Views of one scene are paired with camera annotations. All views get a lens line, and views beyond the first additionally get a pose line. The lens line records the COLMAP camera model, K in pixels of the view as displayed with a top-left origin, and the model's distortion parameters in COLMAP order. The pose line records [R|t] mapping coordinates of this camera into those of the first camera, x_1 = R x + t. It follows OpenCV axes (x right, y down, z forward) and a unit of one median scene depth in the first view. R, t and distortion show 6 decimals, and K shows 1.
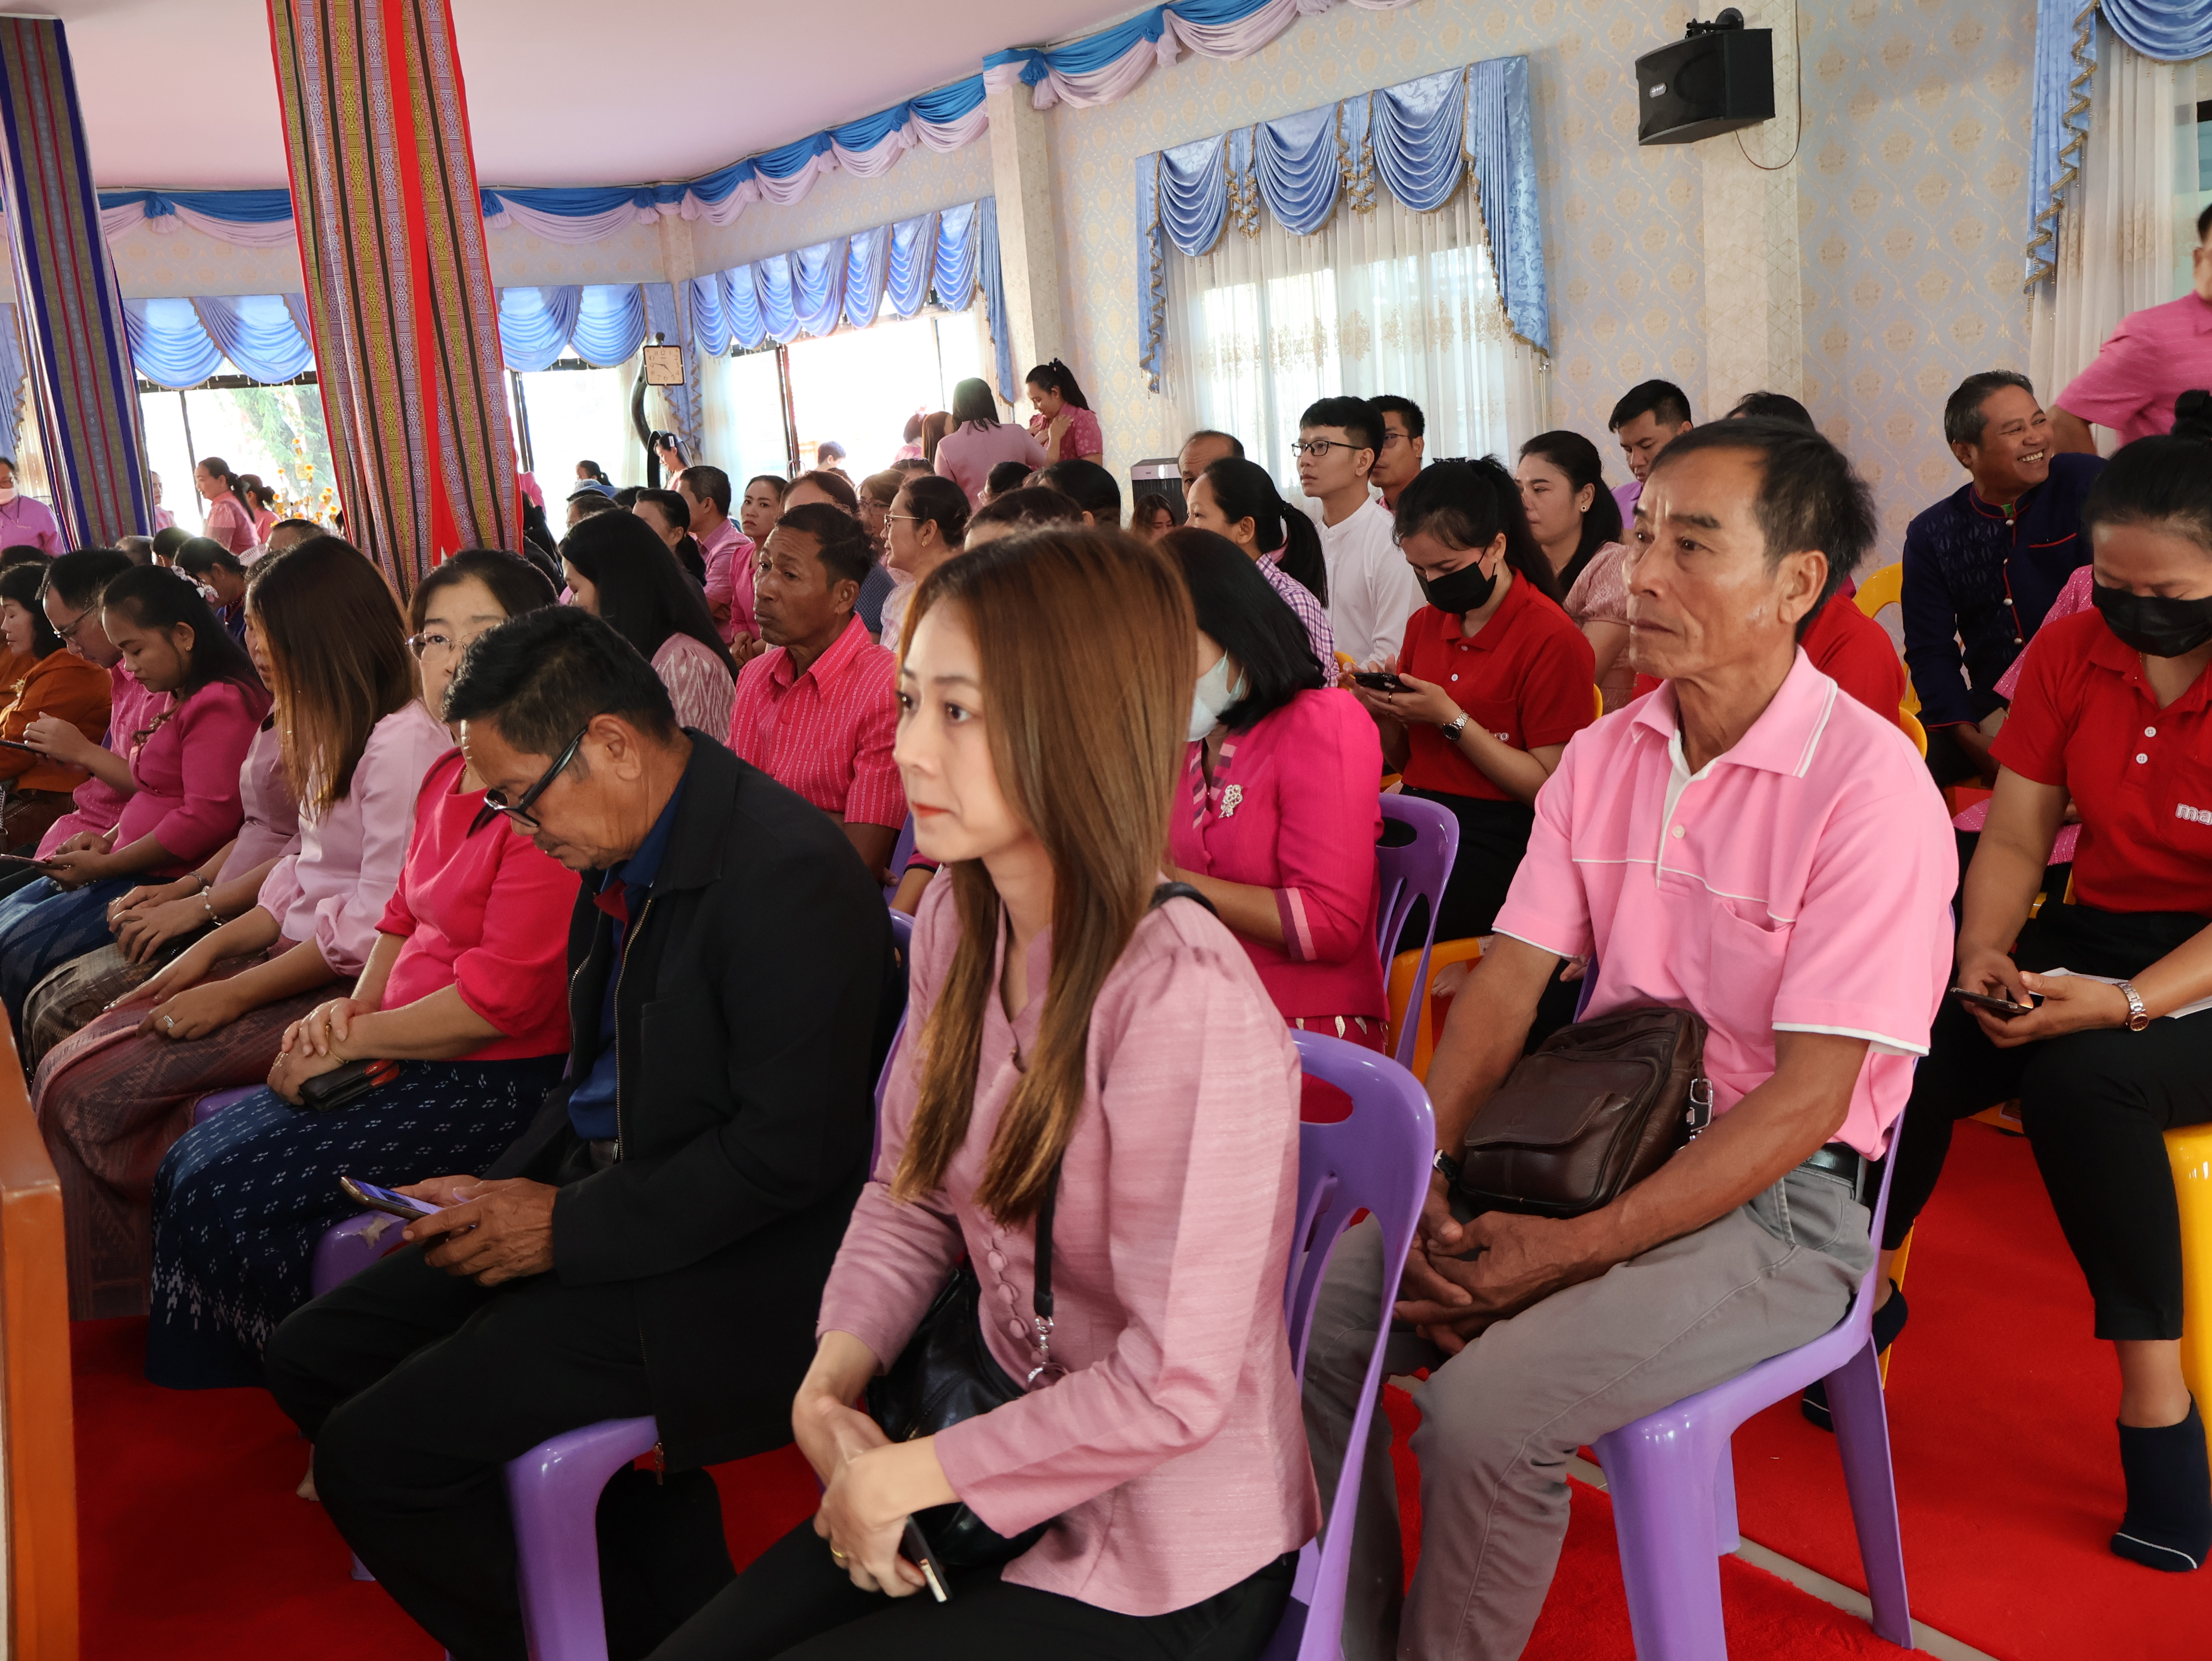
lens RADIAL K [[2113.8, 0, 1103.3], [0, 2113.8, 844.1], [0, 0, 1]] dist [-0.023328, 0.024780]
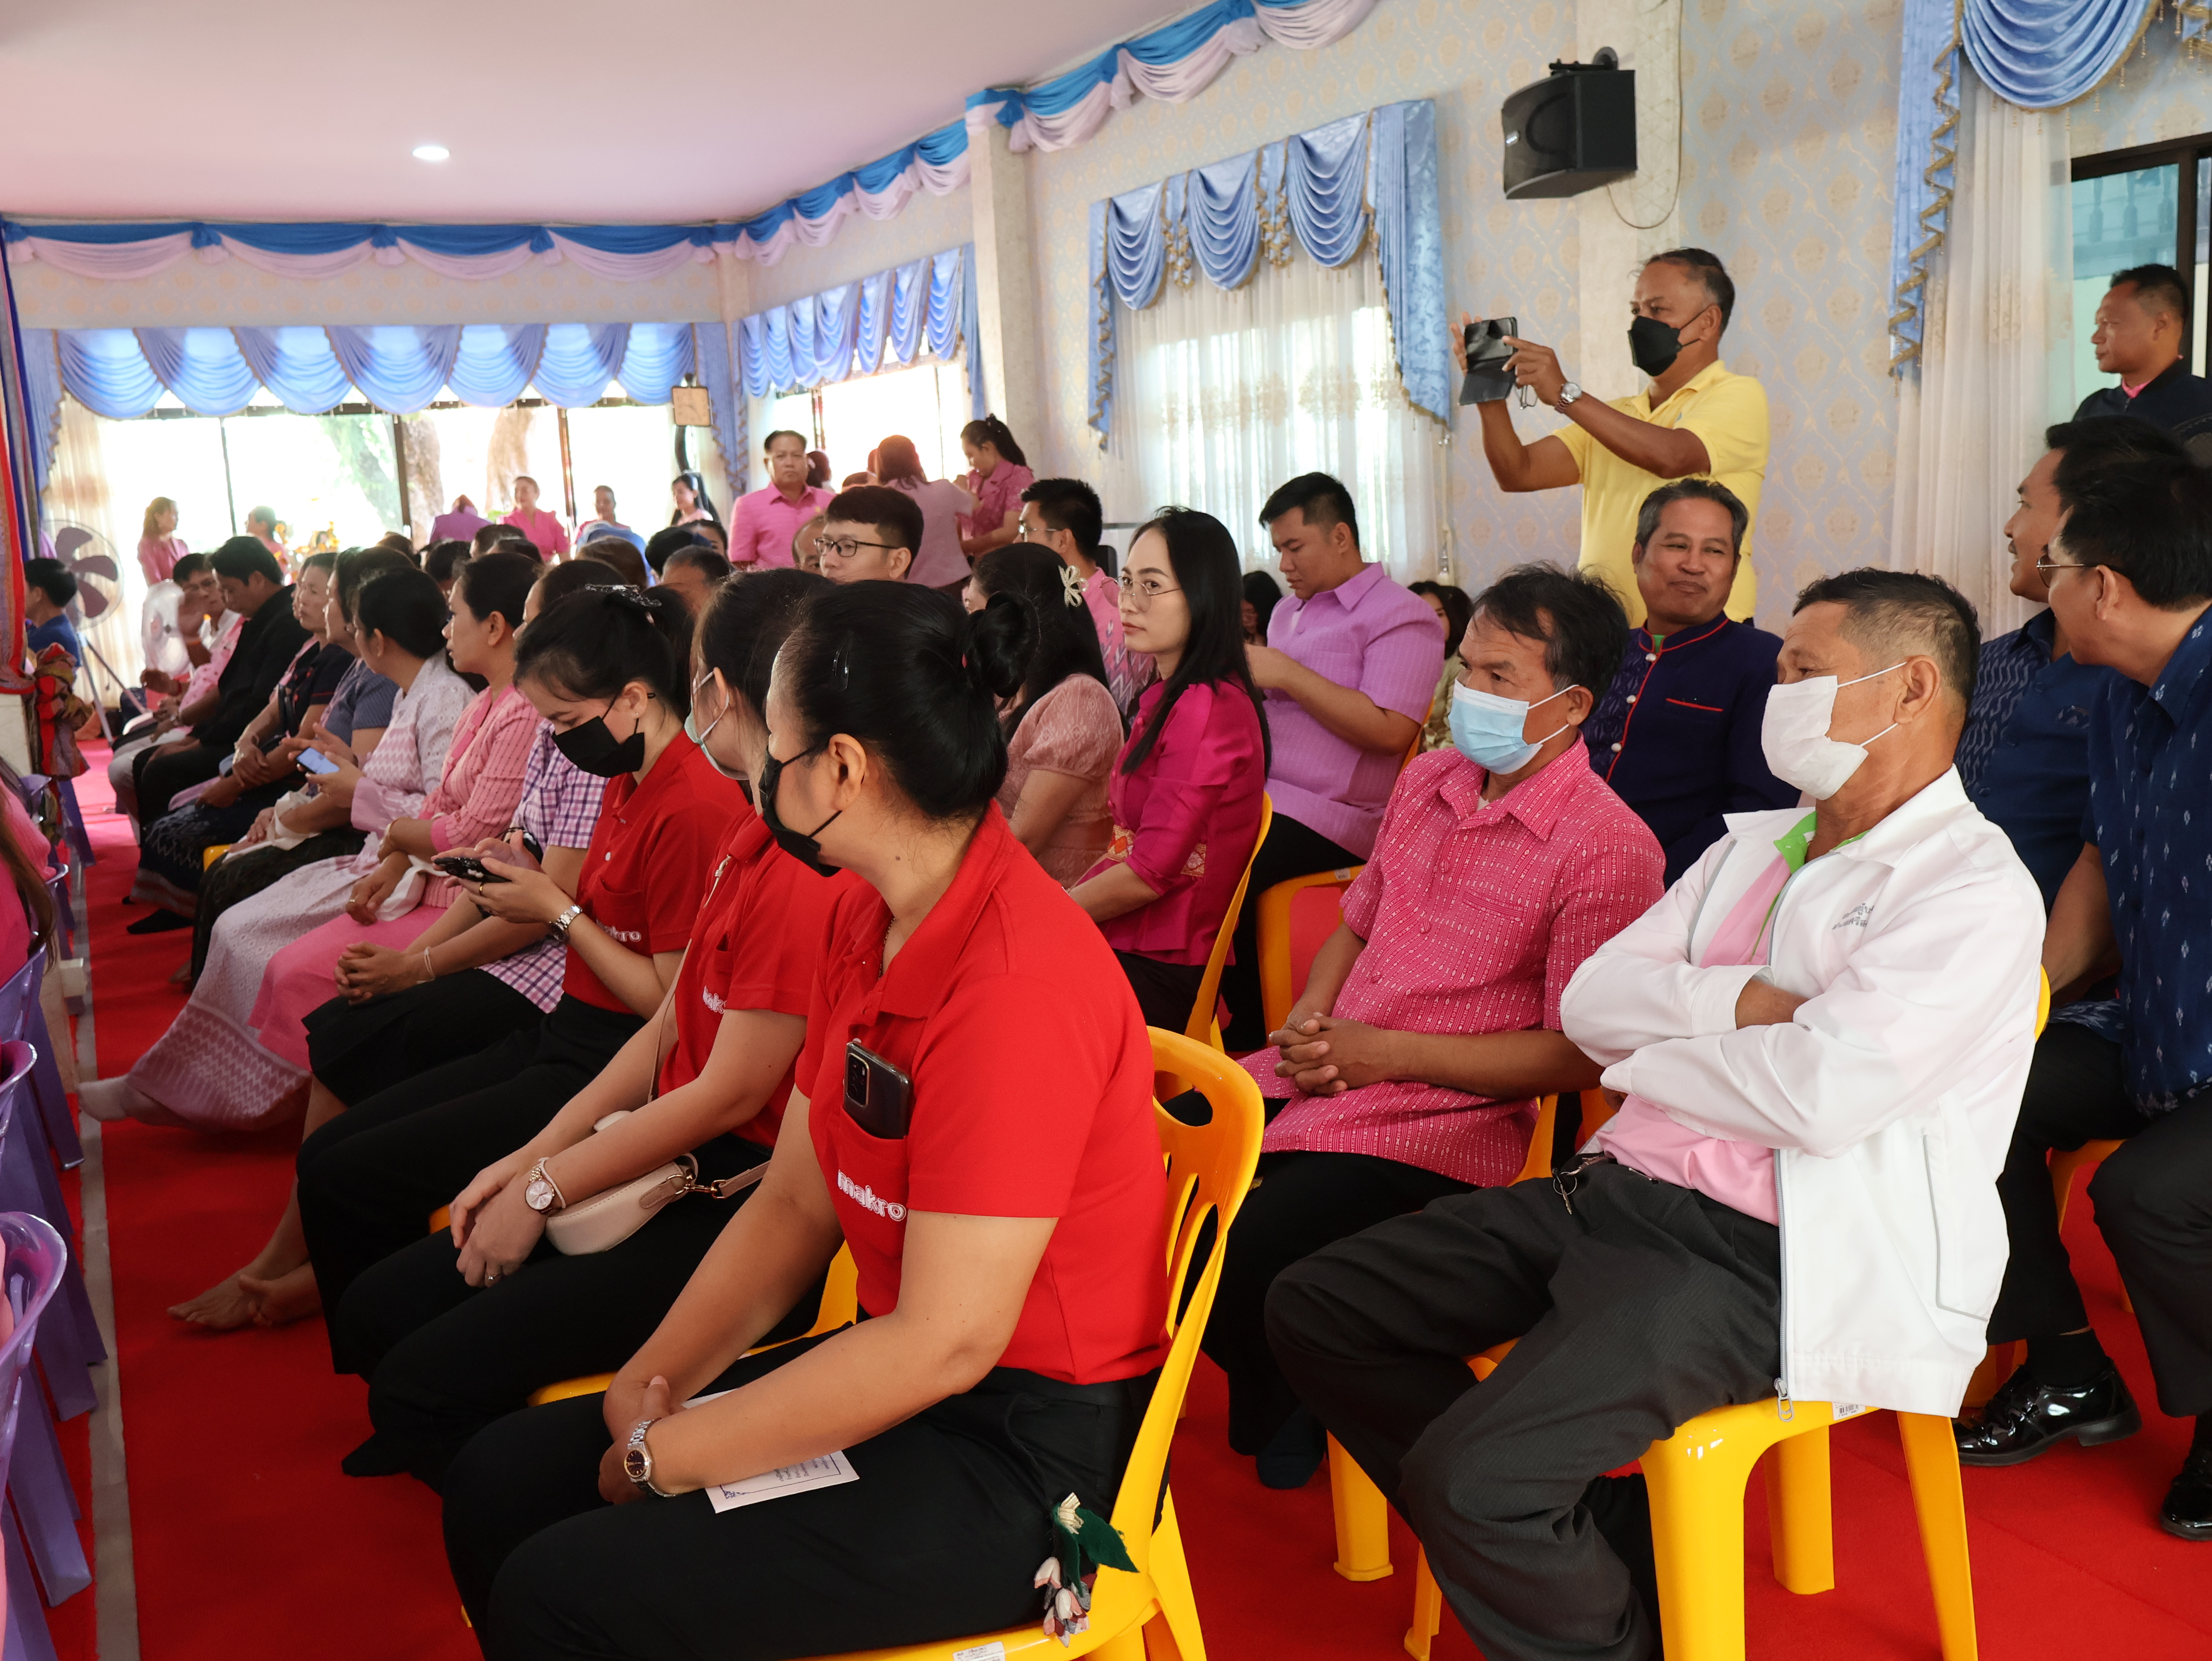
lens RADIAL K [[2096.8, 0, 1106.0], [0, 2096.8, 830.5], [0, 0, 1]] dist [-0.014390, 0.033831]
pose [[0.991705, 0.049012, -0.118823, 0.155216], [-0.051549, 0.998501, -0.018370, -0.029628], [0.117744, 0.024343, 0.992746, 0.078691]]
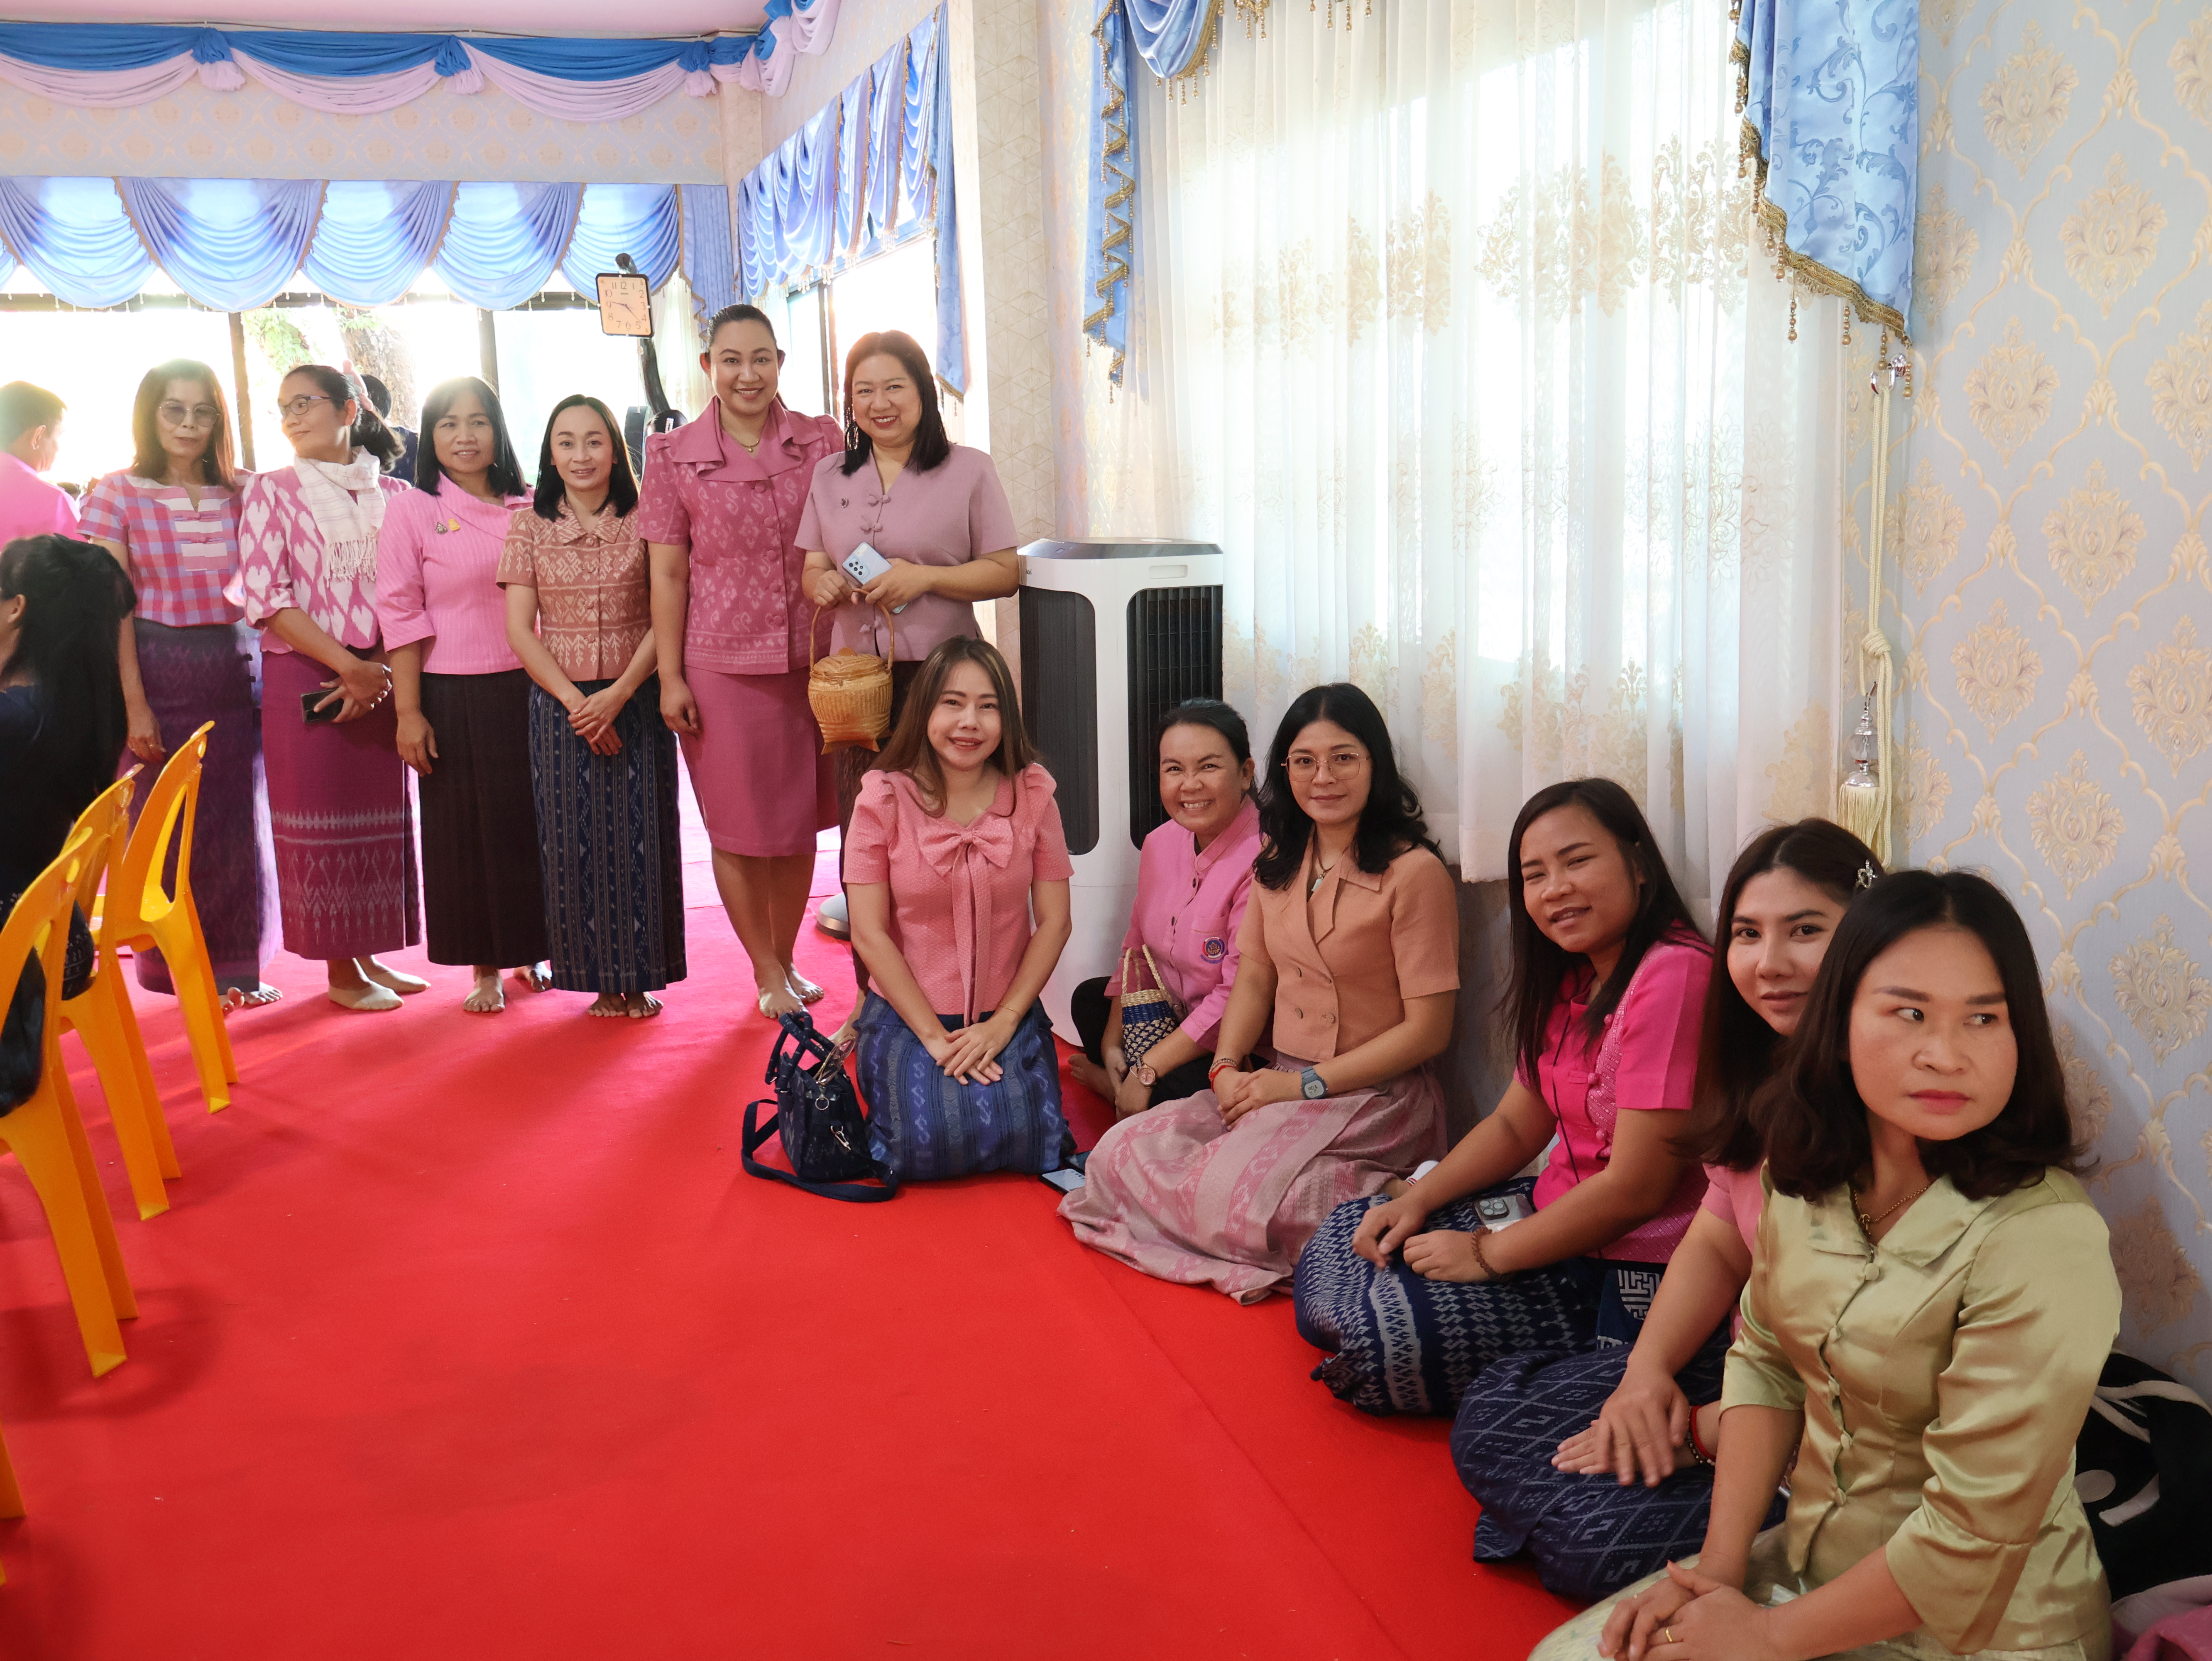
lens RADIAL K [[2096.8, 0, 1106.0], [0, 2096.8, 830.5], [0, 0, 1]] dist [-0.014390, 0.033831]
pose [[0.960104, 0.102900, -0.260022, 0.161299], [-0.100282, 0.994685, 0.023349, -0.137737], [0.261042, 0.003658, 0.965320, 0.598692]]
